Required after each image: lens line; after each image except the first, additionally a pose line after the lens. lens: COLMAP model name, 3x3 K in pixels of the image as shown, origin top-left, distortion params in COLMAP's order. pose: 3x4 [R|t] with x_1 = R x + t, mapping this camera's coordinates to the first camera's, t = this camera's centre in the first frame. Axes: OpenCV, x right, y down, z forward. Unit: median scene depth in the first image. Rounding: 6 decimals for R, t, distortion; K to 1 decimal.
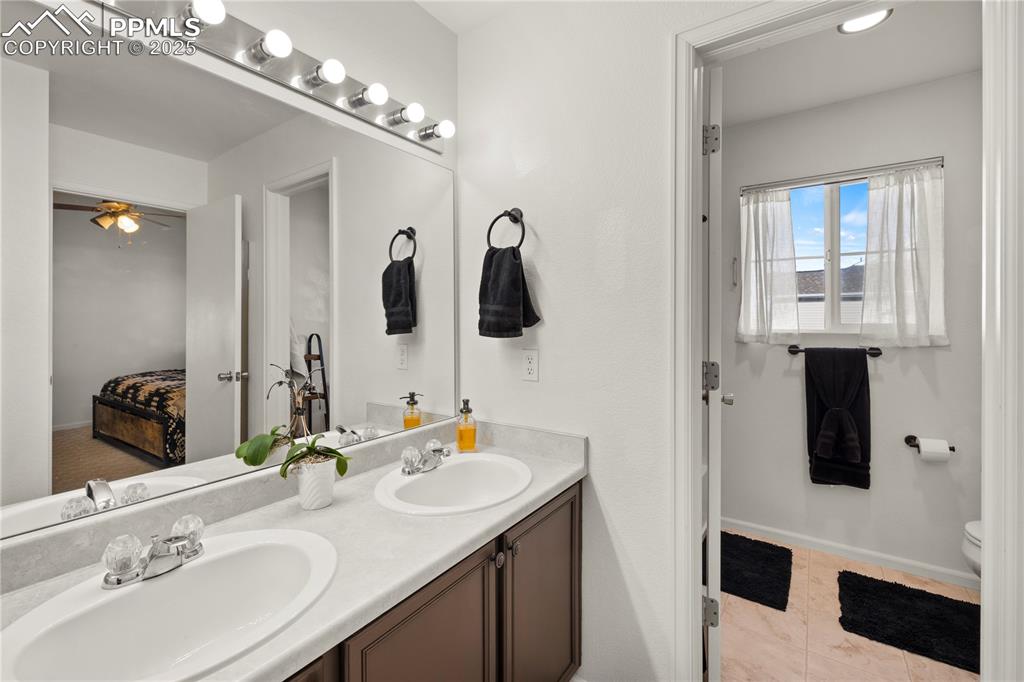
lens RADIAL K [[435.3, 0, 506.8], [0, 435.3, 321.7], [0, 0, 1]] dist [0.001242, -0.000039]
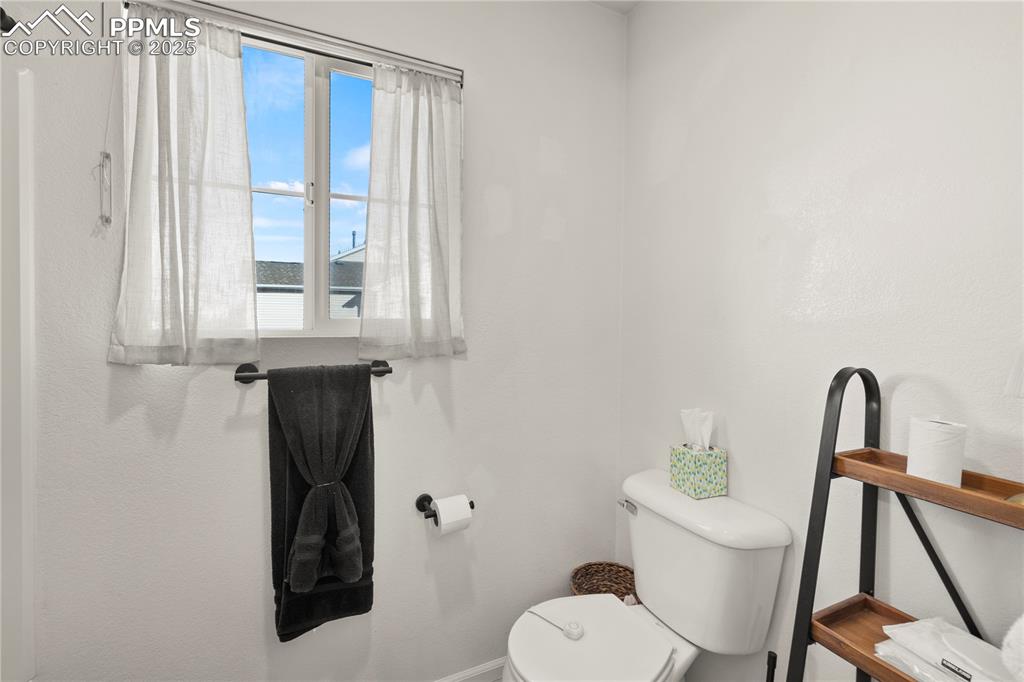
lens RADIAL K [[435.3, 0, 506.8], [0, 435.3, 321.7], [0, 0, 1]] dist [0.001242, -0.000039]
pose [[0.480495, 0.011340, 0.876924, 0.407740], [0.001012, 0.999909, -0.013485, 0.015155], [-0.876997, 0.007366, 0.480440, 0.563478]]
